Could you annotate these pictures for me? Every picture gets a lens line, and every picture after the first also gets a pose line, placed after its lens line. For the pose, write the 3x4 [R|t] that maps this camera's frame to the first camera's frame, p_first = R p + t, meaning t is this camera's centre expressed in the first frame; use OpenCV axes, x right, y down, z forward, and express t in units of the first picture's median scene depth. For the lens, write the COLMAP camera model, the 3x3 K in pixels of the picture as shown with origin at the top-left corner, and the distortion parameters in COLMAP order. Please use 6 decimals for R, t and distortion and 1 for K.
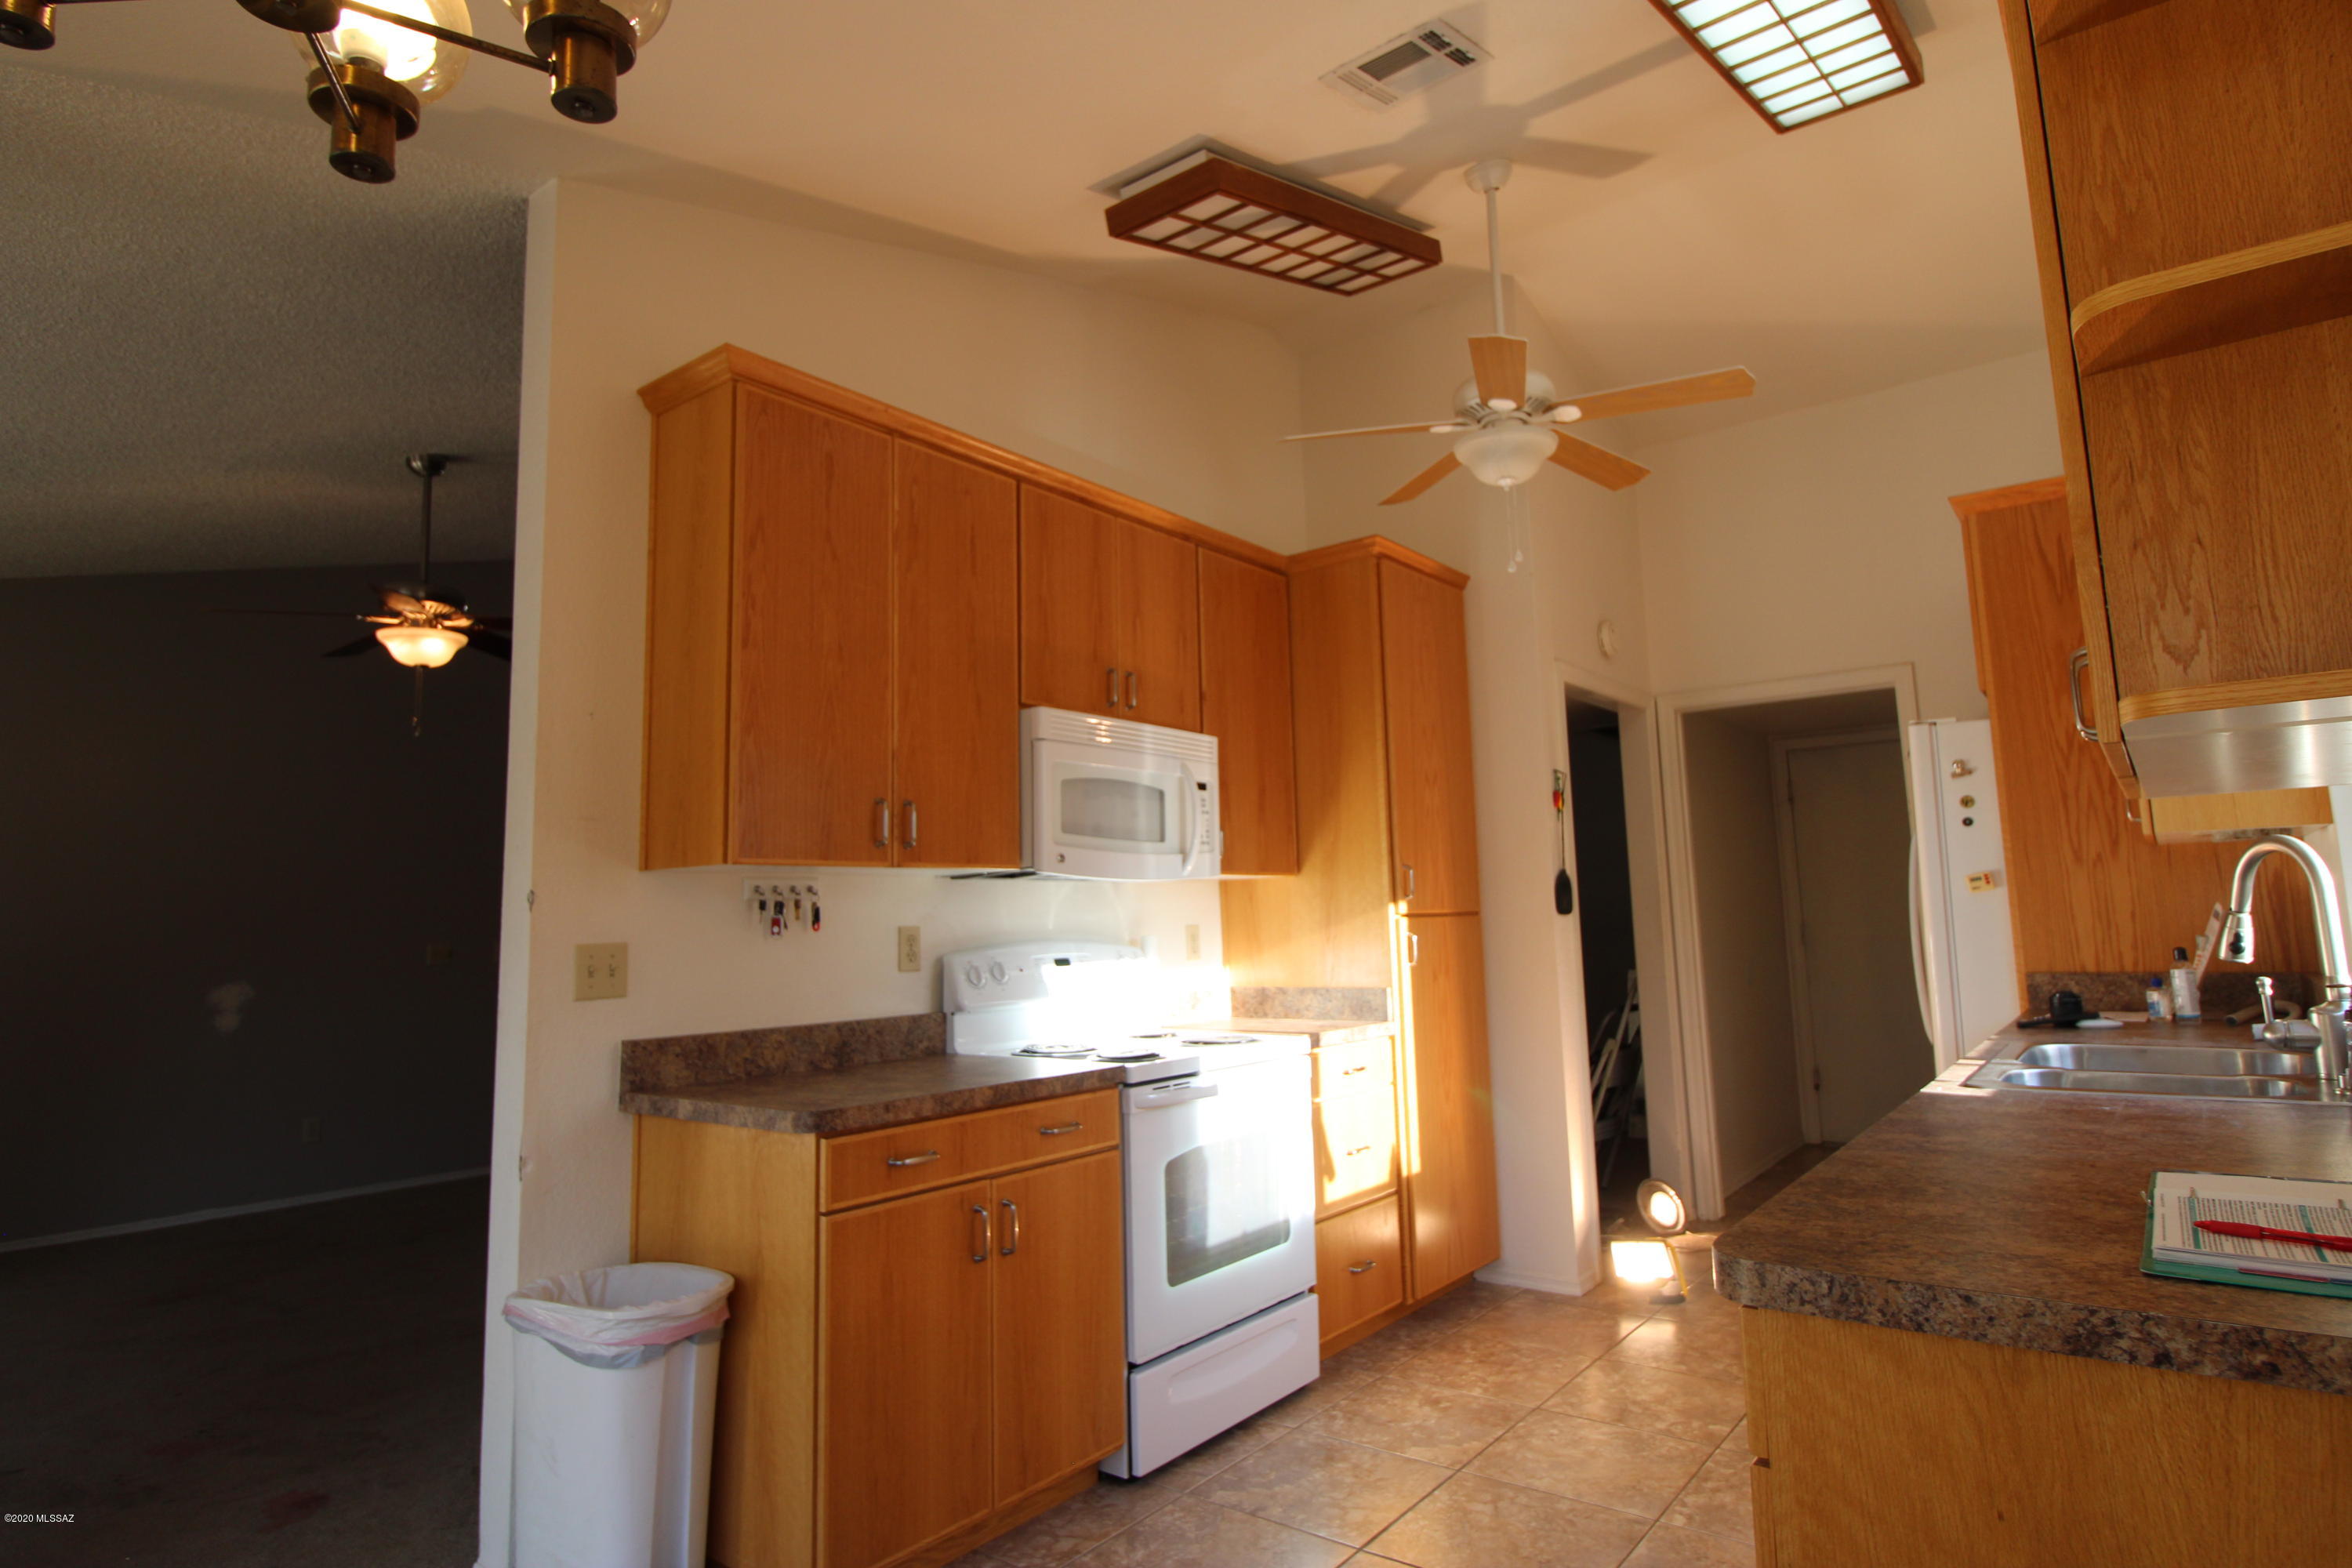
lens RADIAL K [[1267.3, 0, 1181.7], [0, 1267.3, 766.0], [0, 0, 1]] dist [0.004838, -0.010883]
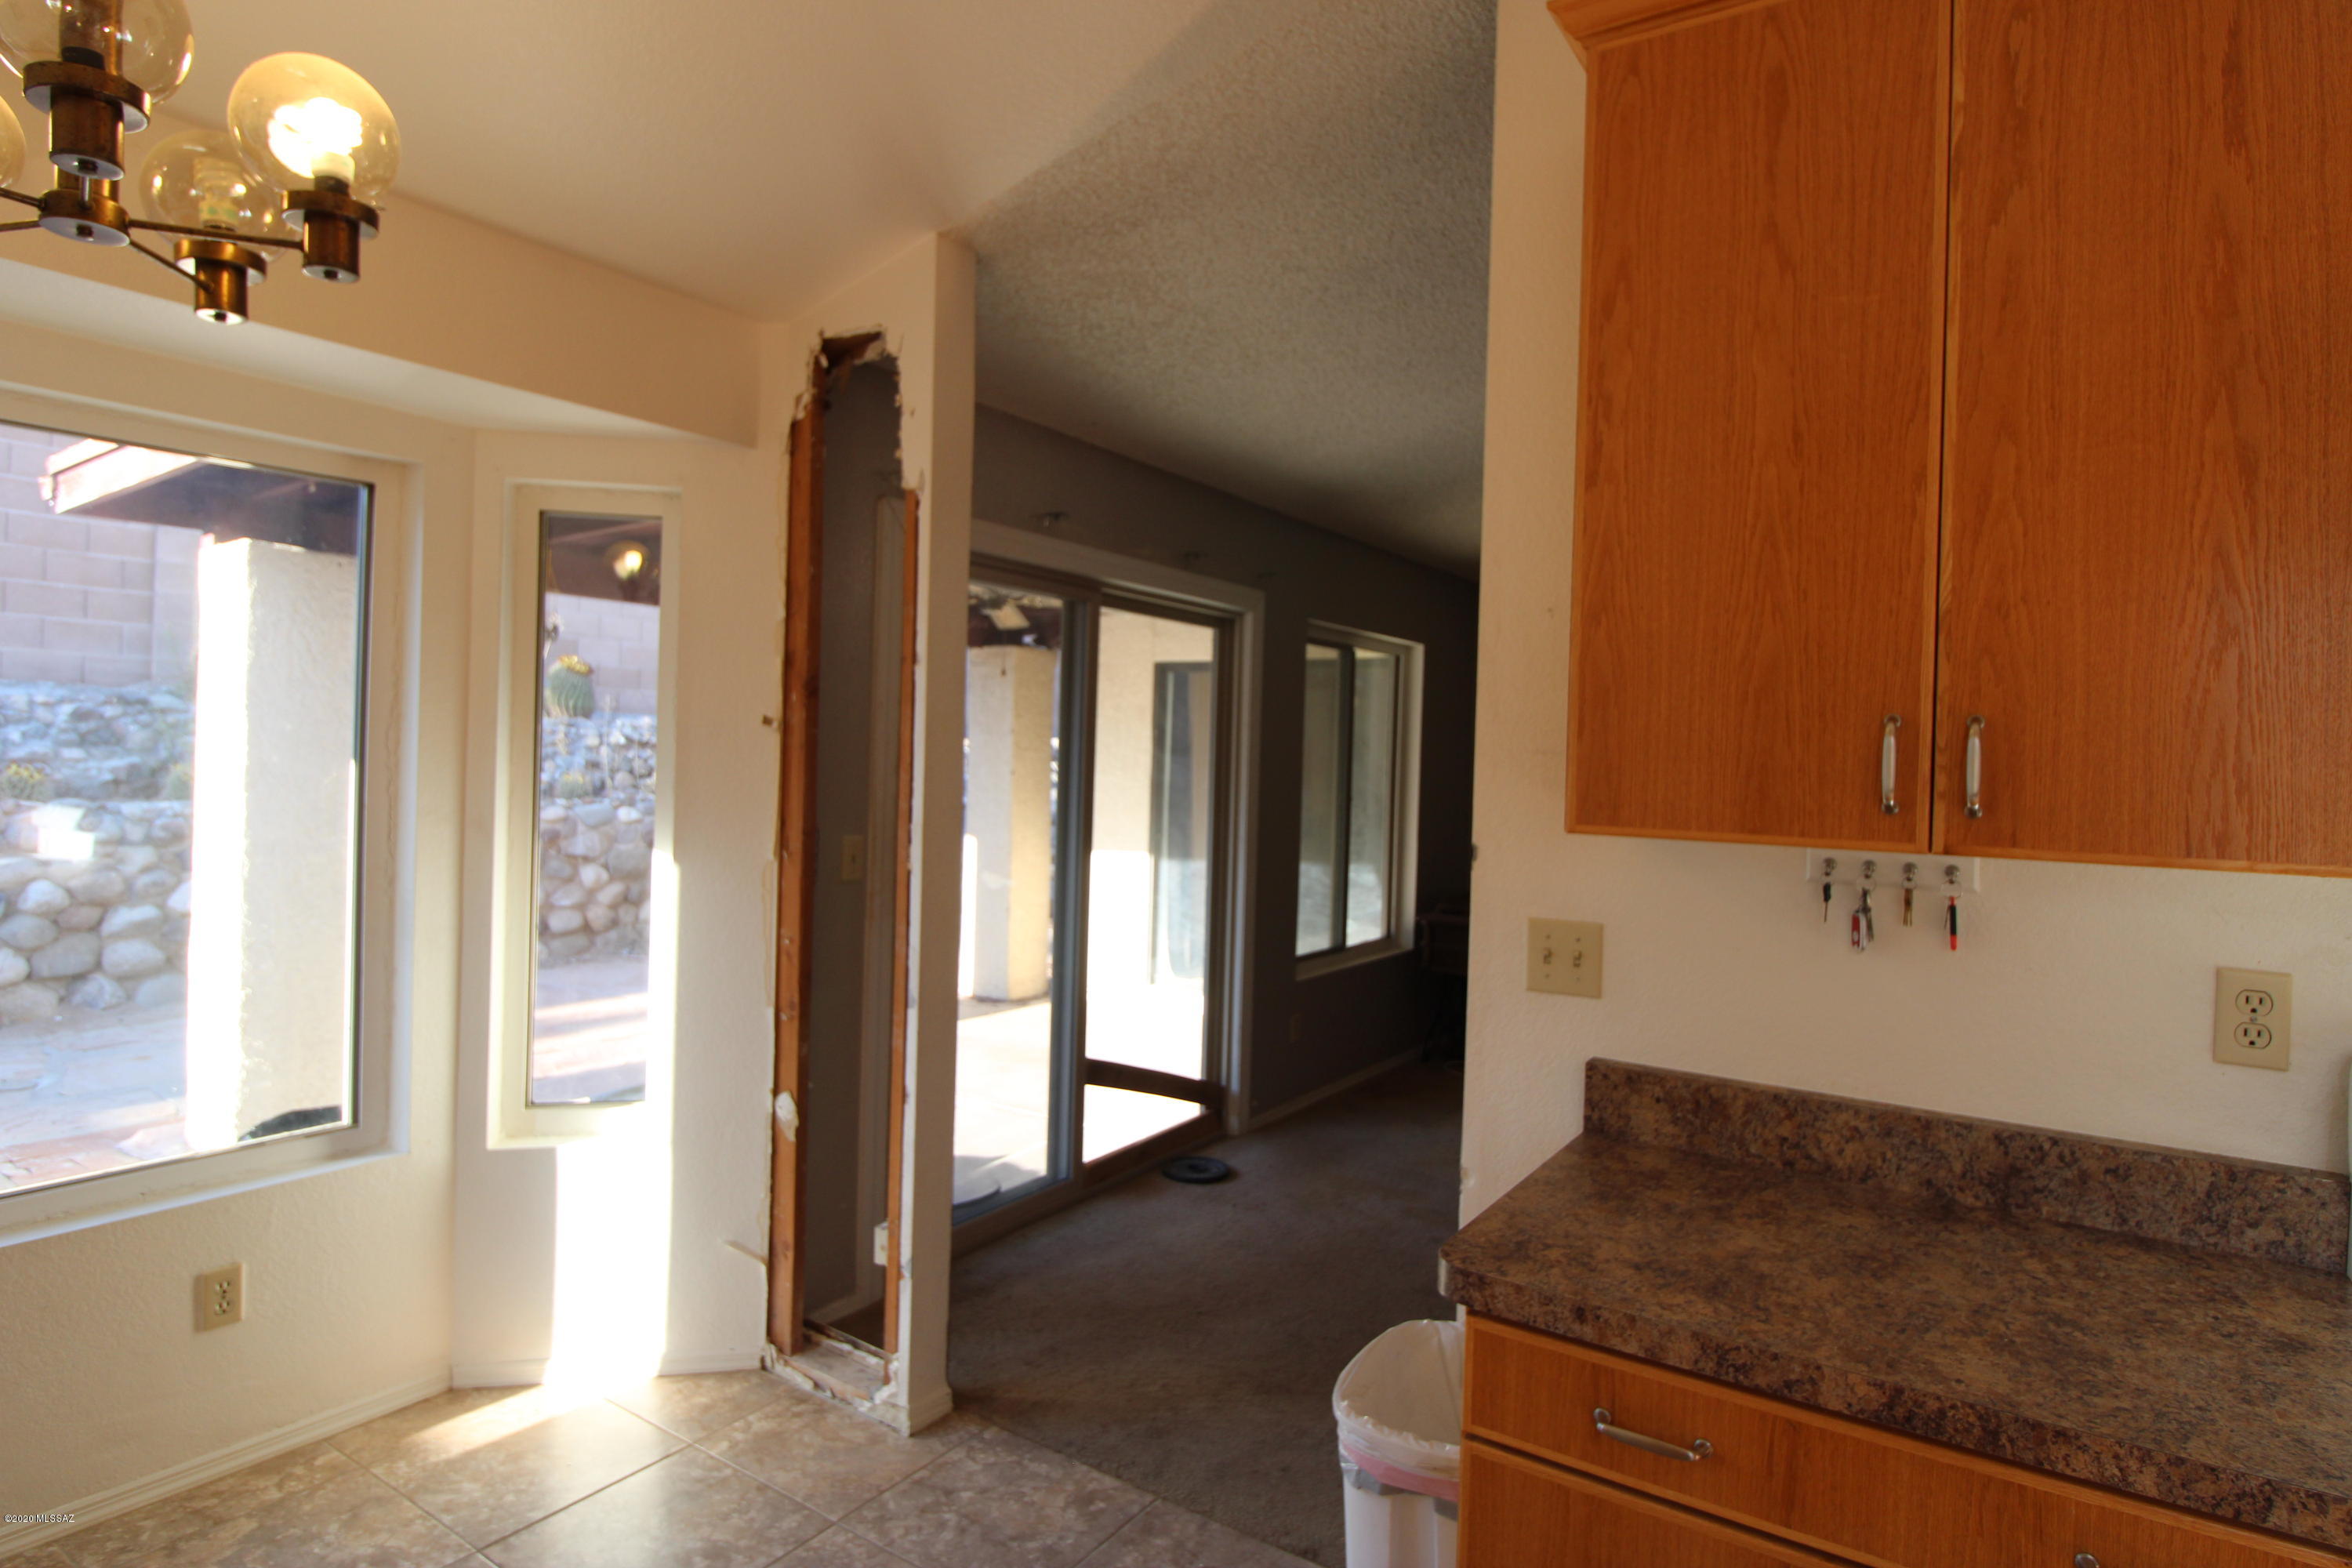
lens RADIAL K [[1267.3, 0, 1184.1], [0, 1267.3, 768.1], [0, 0, 1]] dist [0.004838, -0.010883]
pose [[0.077707, 0.037212, -0.996282, 0.229506], [0.087725, 0.995172, 0.044013, -0.000579], [0.993109, -0.090819, 0.074067, 0.650051]]
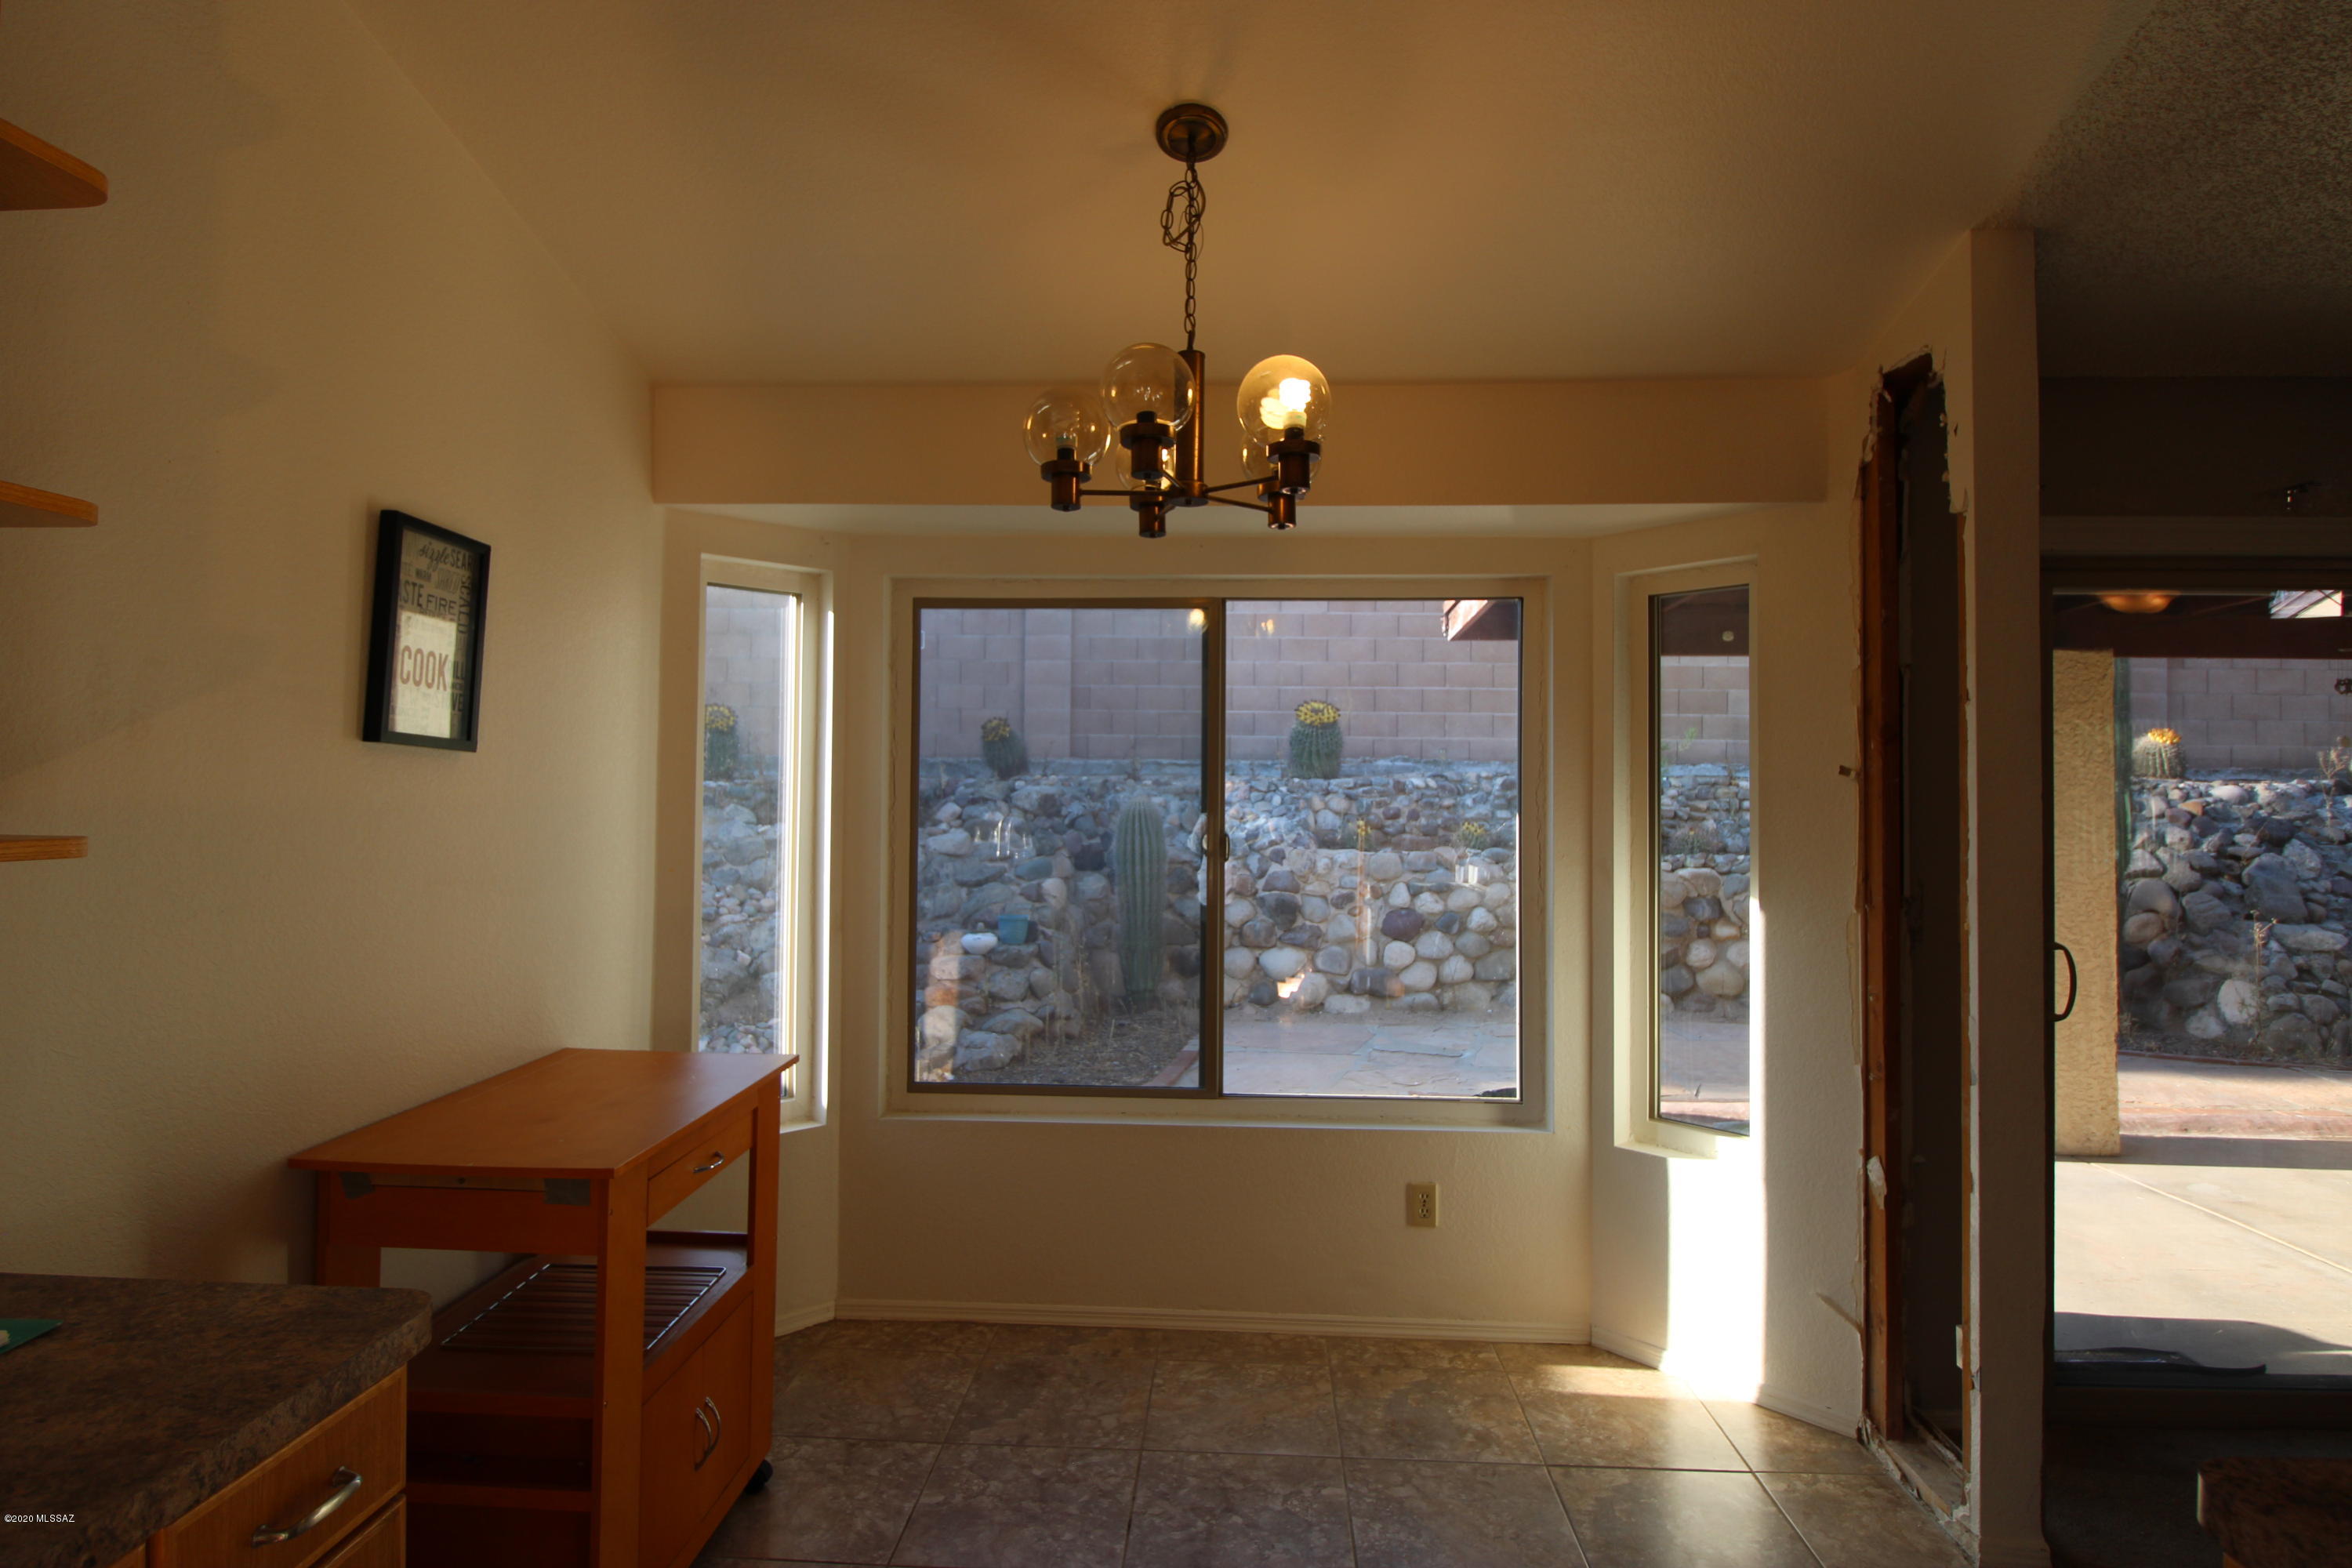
lens RADIAL K [[1267.3, 0, 1175.0], [0, 1267.3, 768.8], [0, 0, 1]] dist [0.004838, -0.010883]
pose [[-0.819506, 0.009299, -0.572995, 0.200582], [0.080615, 0.991797, -0.099201, 0.031913], [0.567372, -0.127488, -0.813533, 0.909390]]
